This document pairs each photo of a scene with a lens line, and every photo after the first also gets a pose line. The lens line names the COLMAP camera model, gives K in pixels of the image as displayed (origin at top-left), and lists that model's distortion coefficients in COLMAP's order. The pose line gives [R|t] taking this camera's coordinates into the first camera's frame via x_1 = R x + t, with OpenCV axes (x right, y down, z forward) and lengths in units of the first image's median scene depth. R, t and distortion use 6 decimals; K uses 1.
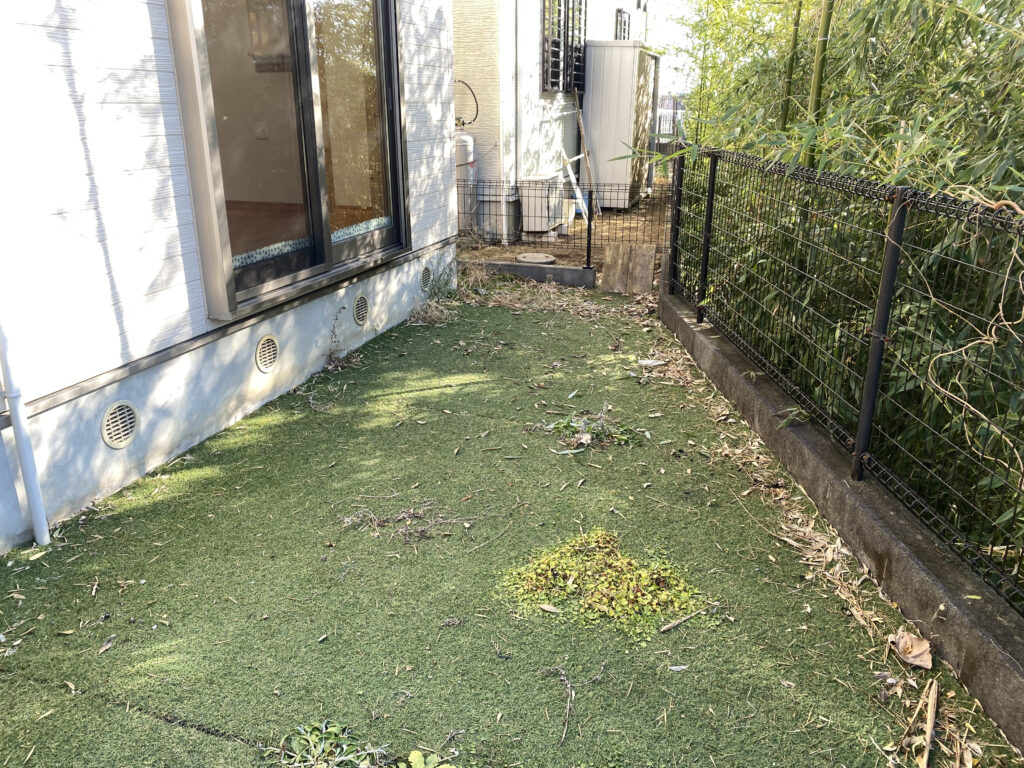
lens RADIAL K [[783.6, 0, 507.3], [0, 783.6, 384.0], [0, 0, 1]] dist [0.012811, -0.015898]
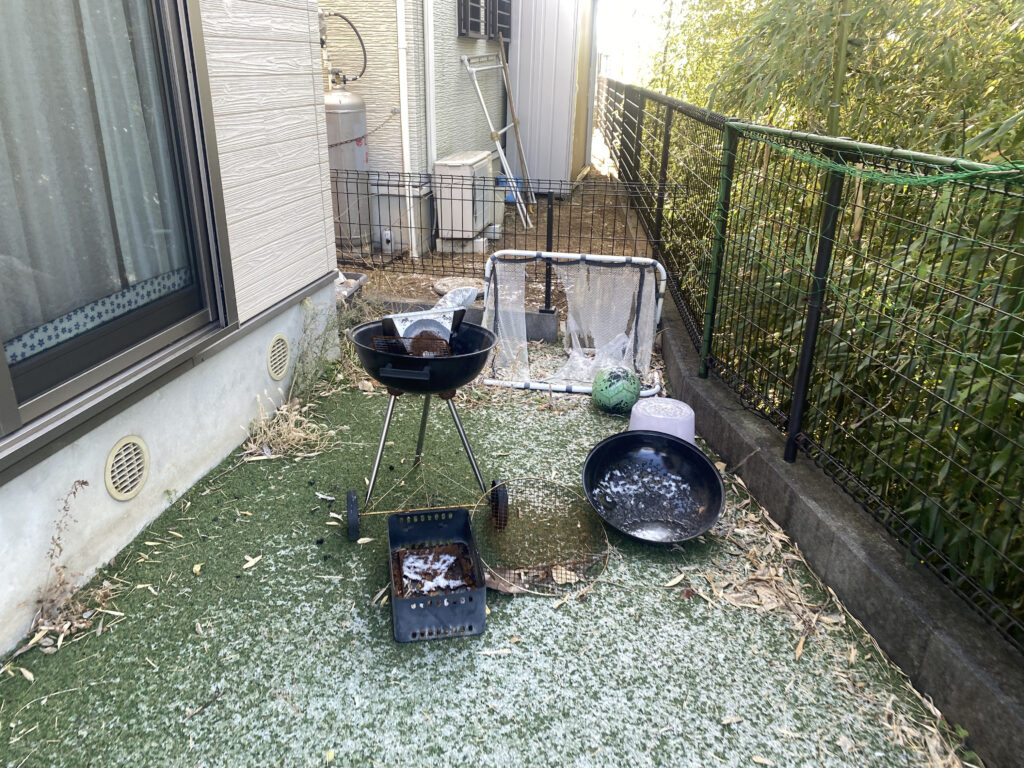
lens RADIAL K [[783.6, 0, 517.2], [0, 783.6, 386.6], [0, 0, 1]] dist [0.012811, -0.015898]
pose [[0.991116, -0.032358, 0.129008, -0.005623], [0.025628, 0.998240, 0.053489, -0.100258], [-0.130511, -0.049708, 0.990200, 0.299090]]
